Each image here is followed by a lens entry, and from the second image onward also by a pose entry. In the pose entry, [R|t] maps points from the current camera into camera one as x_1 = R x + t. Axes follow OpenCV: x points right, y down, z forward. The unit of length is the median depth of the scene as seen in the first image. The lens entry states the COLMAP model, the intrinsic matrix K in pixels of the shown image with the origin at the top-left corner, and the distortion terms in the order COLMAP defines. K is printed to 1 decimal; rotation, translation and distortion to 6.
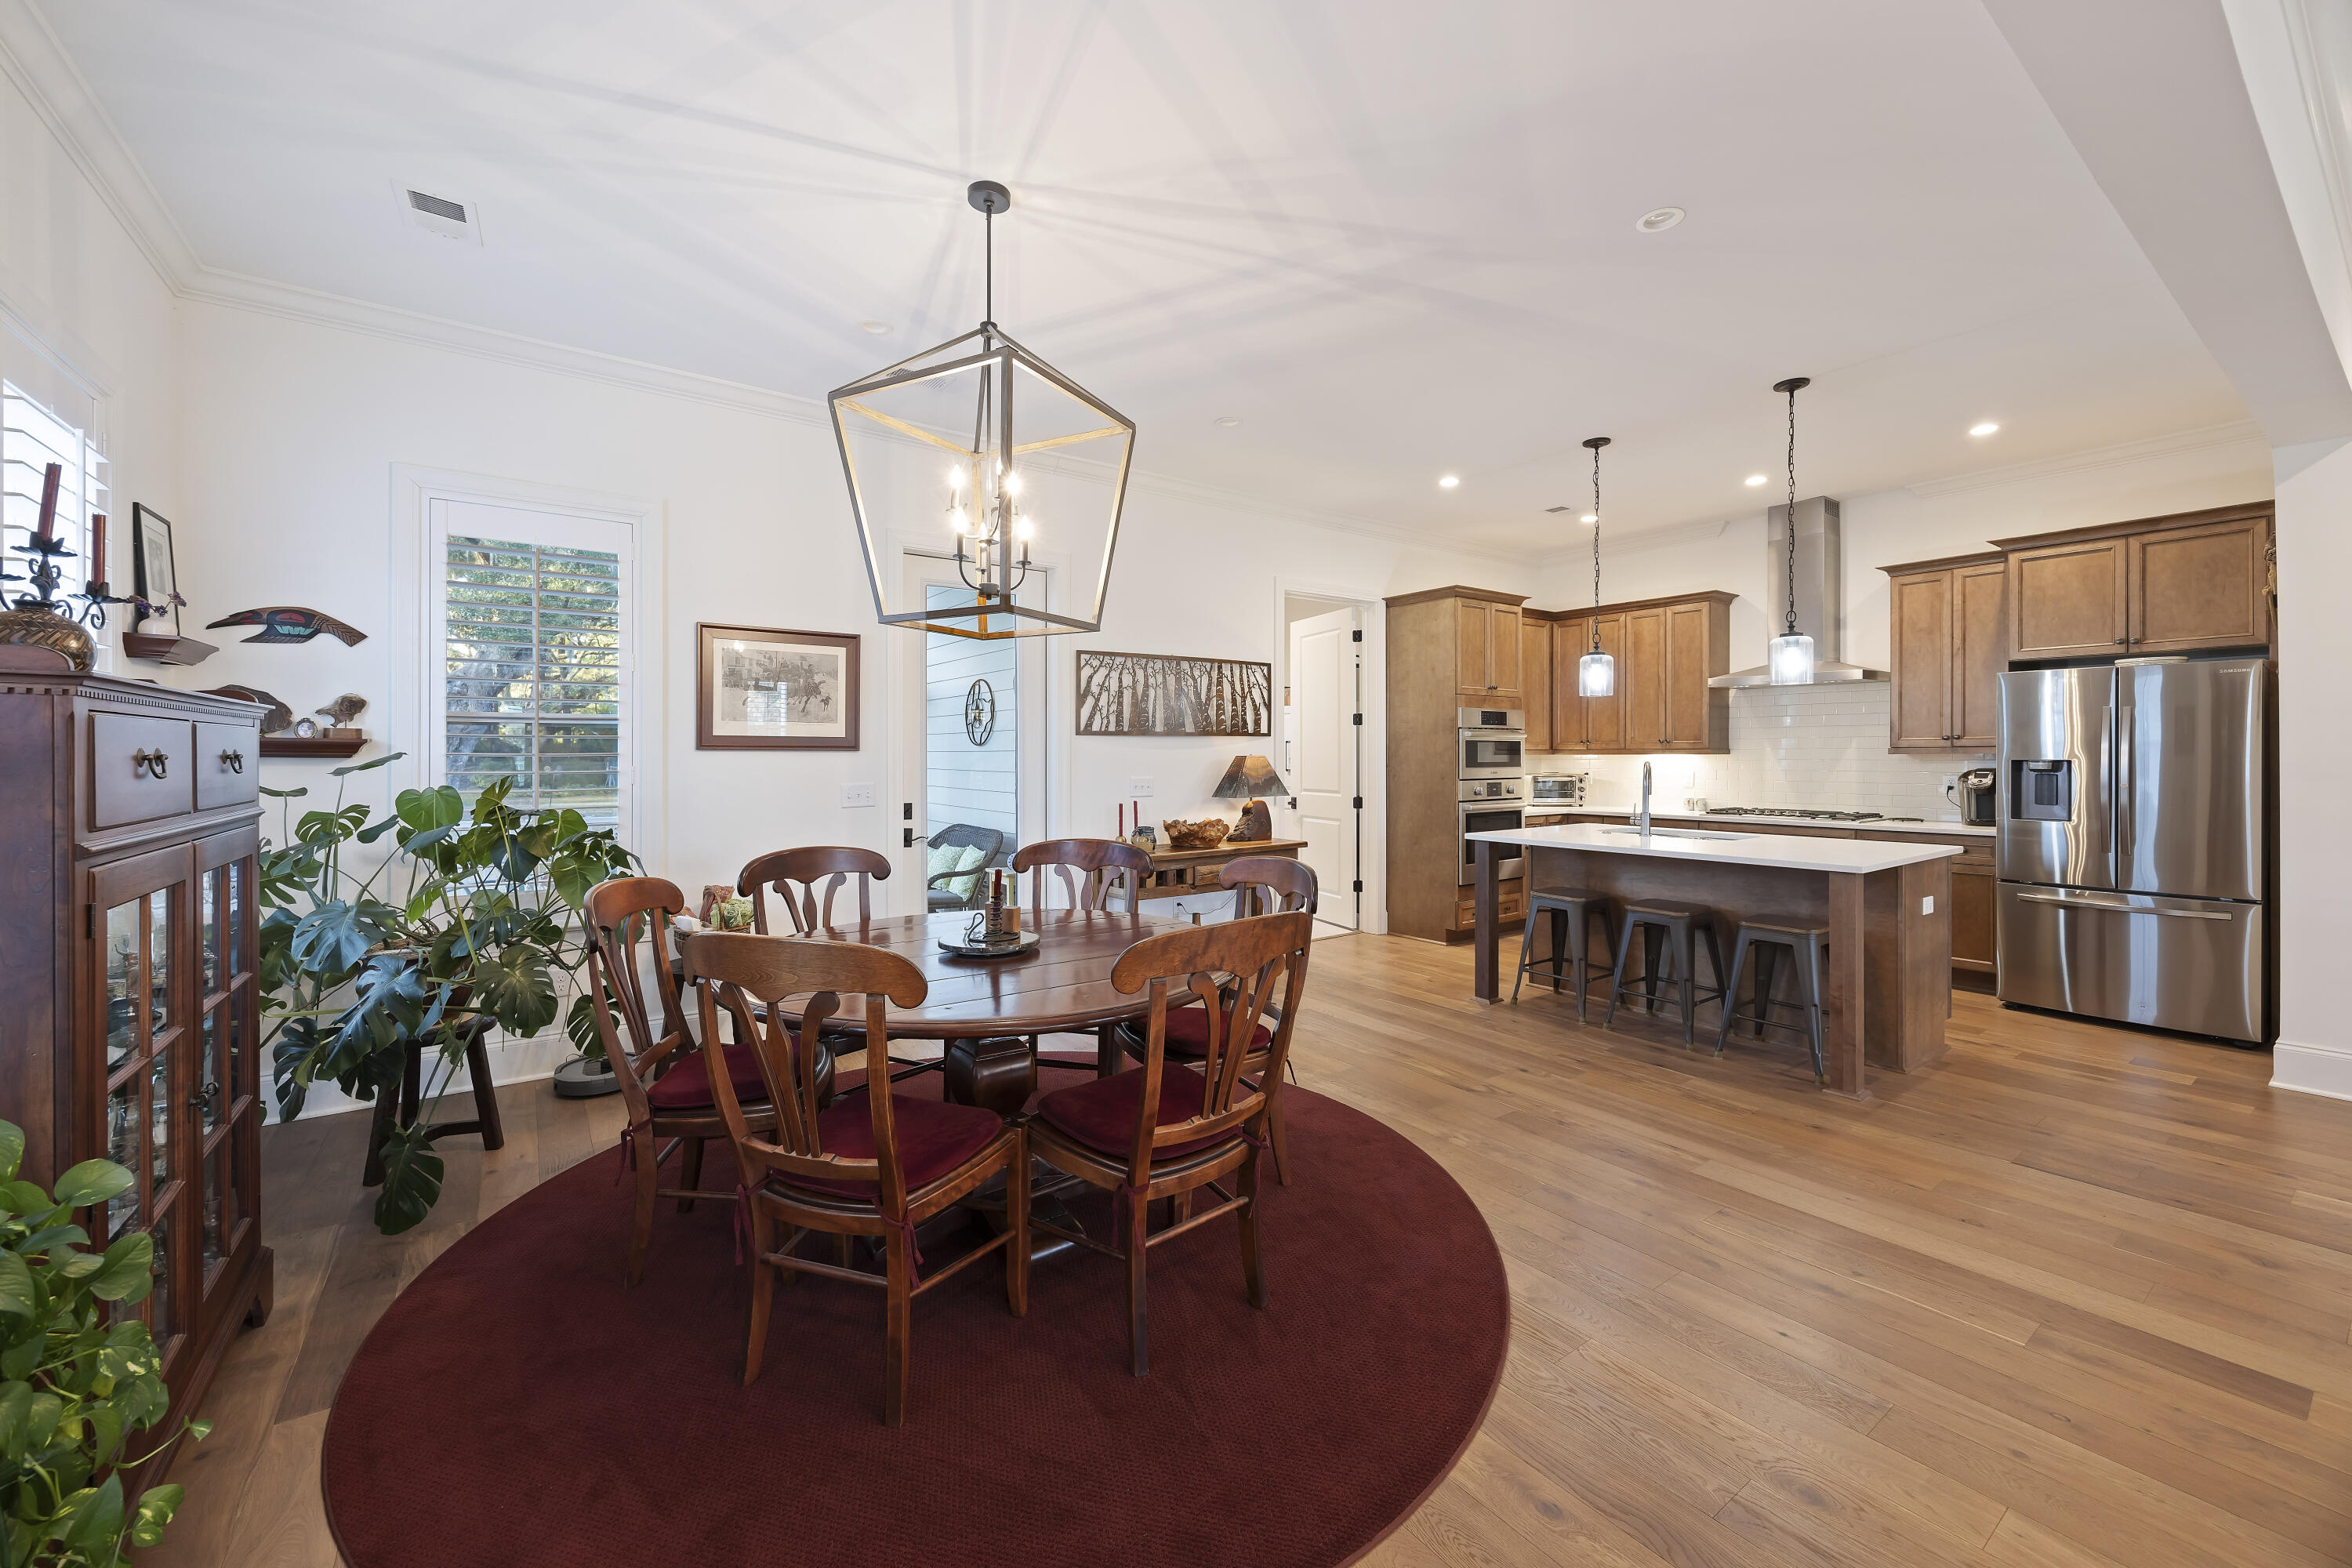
lens RADIAL K [[919.3, 0, 1179.9], [0, 919.3, 759.1], [0, 0, 1]] dist [0.025918, 0.000035]
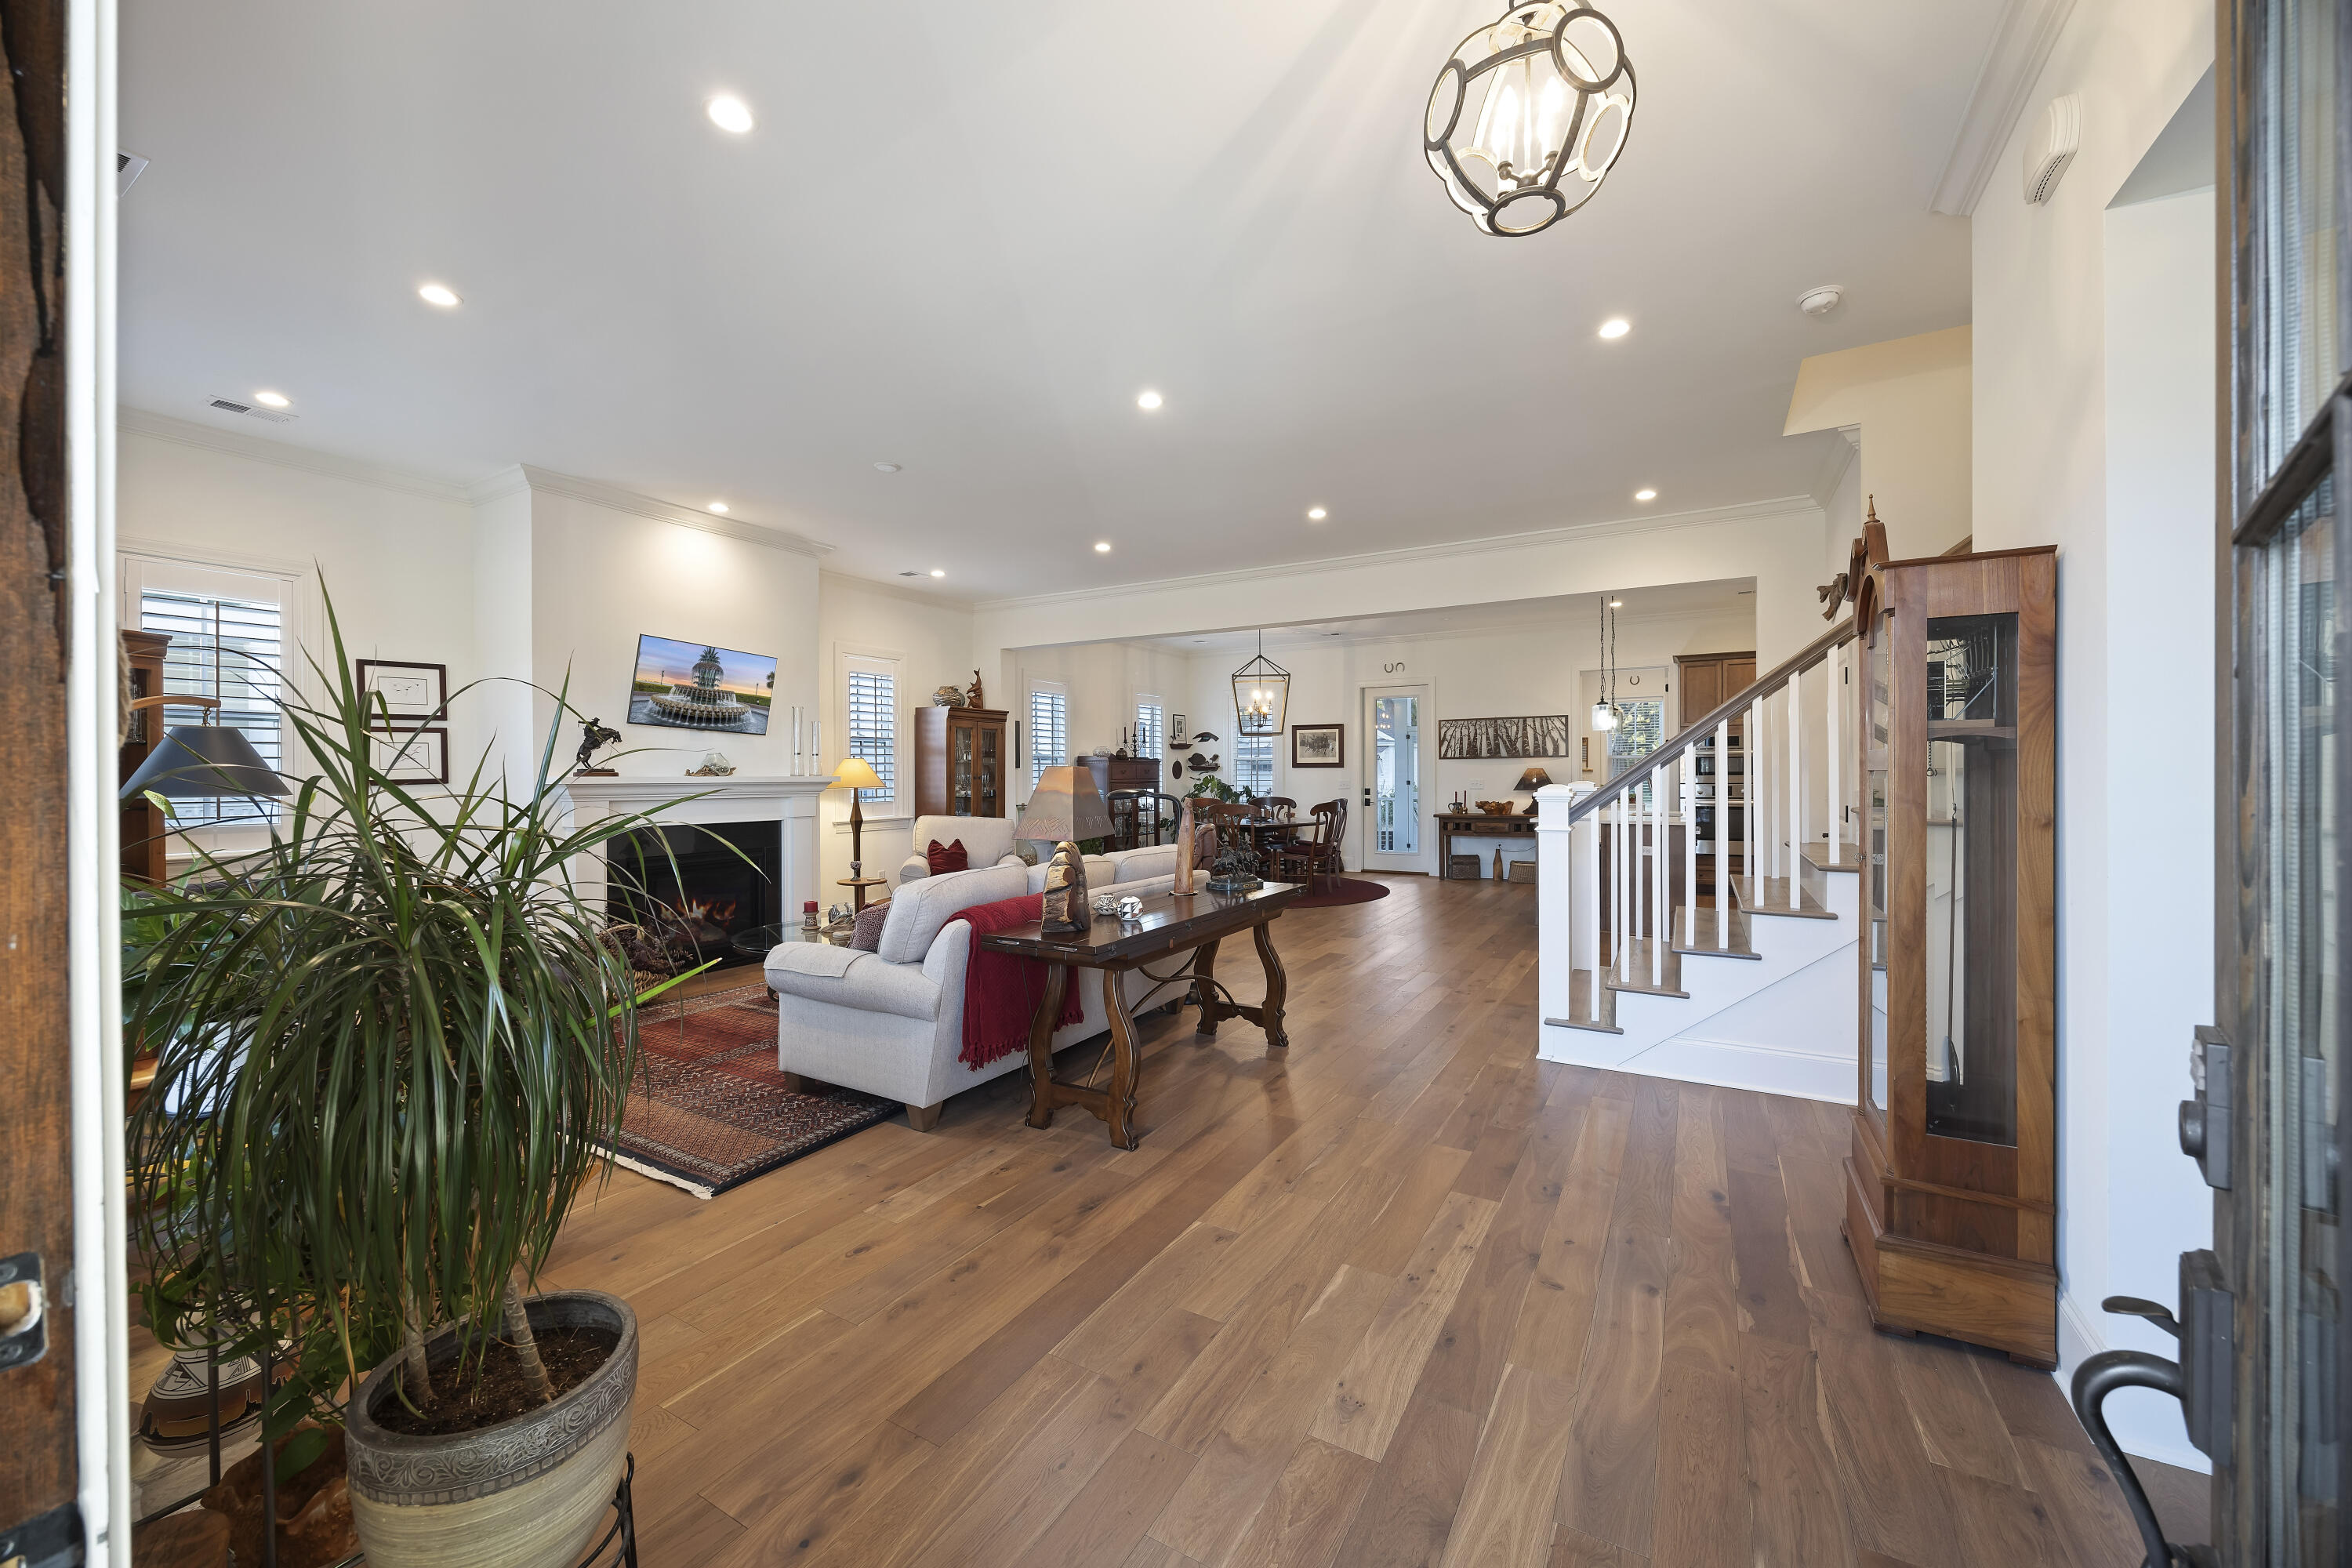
lens RADIAL K [[913.9, 0, 1180.7], [0, 913.9, 778.2], [0, 0, 1]] dist [-0.007180, 0.000472]
pose [[0.418988, 0.004947, -0.907978, 1.520769], [0.001409, 0.999980, 0.006098, 0.004056], [0.907990, -0.003834, 0.418973, -0.429075]]
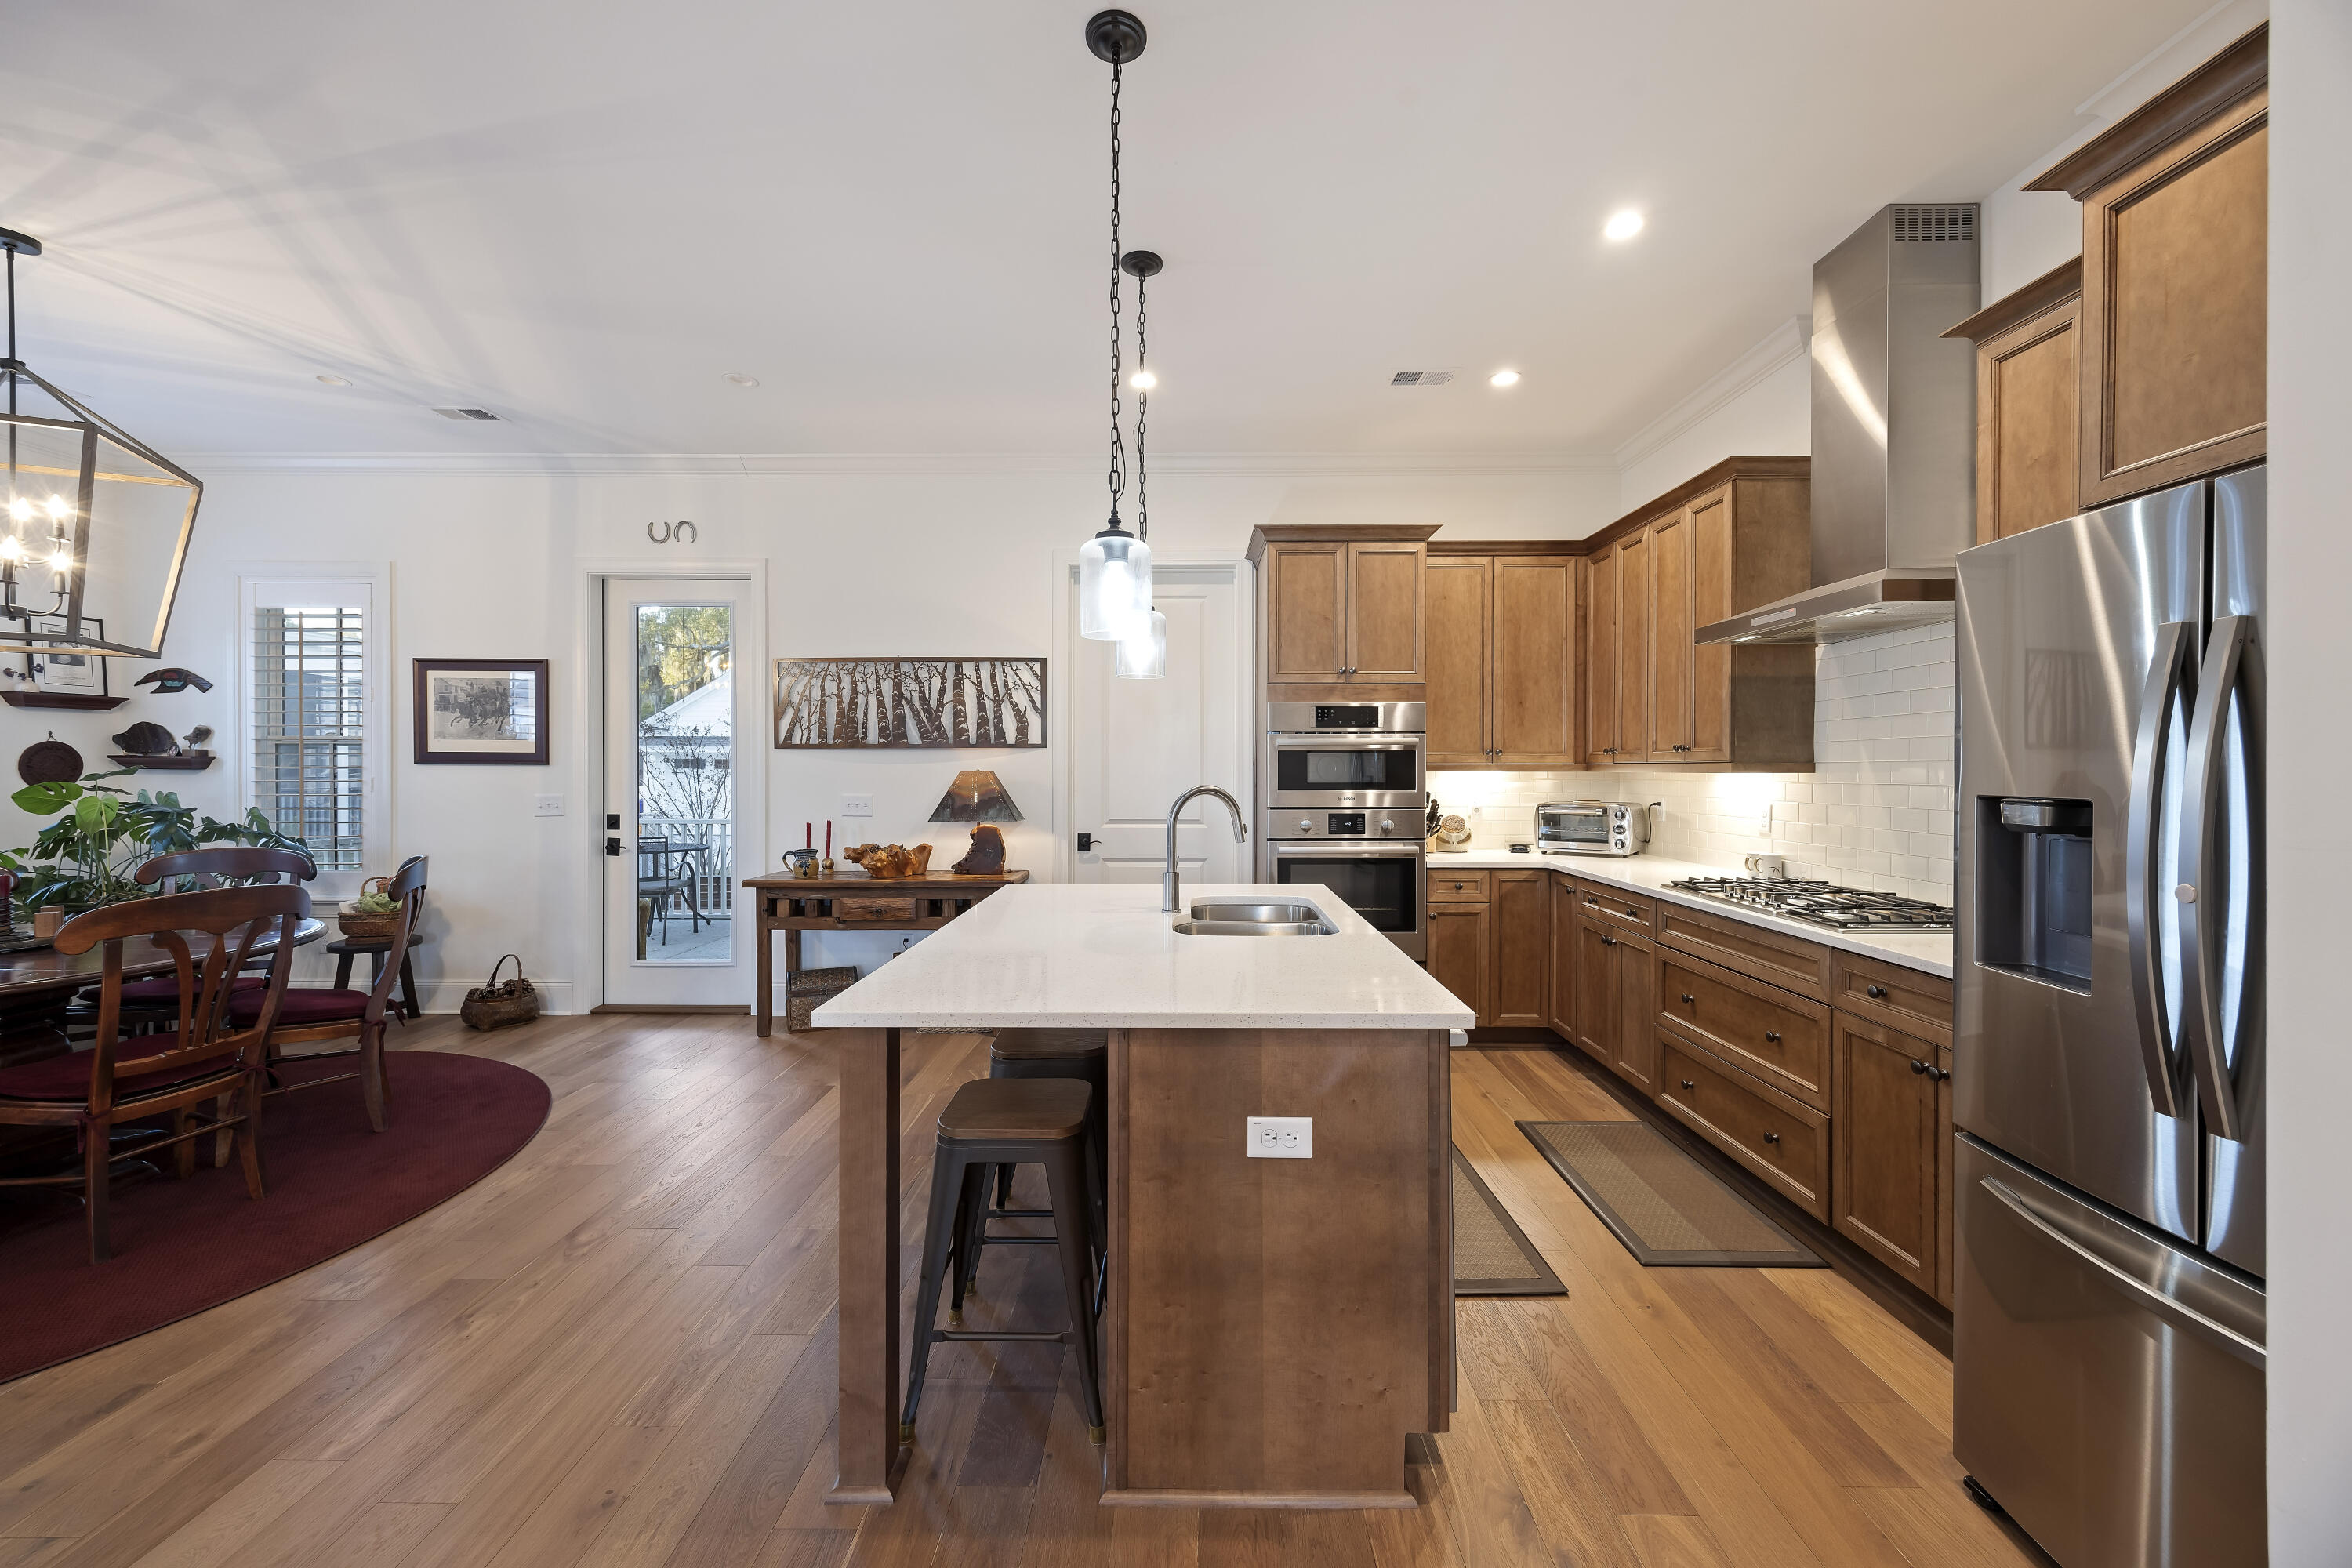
lens RADIAL K [[916.6, 0, 1191.0], [0, 916.6, 778.8], [0, 0, 1]] dist [0.010063, 0.000050]
pose [[0.800488, 0.008882, -0.599282, 0.769058], [-0.007462, 0.999960, 0.004853, -0.002749], [0.599302, 0.000587, 0.800523, 0.483443]]
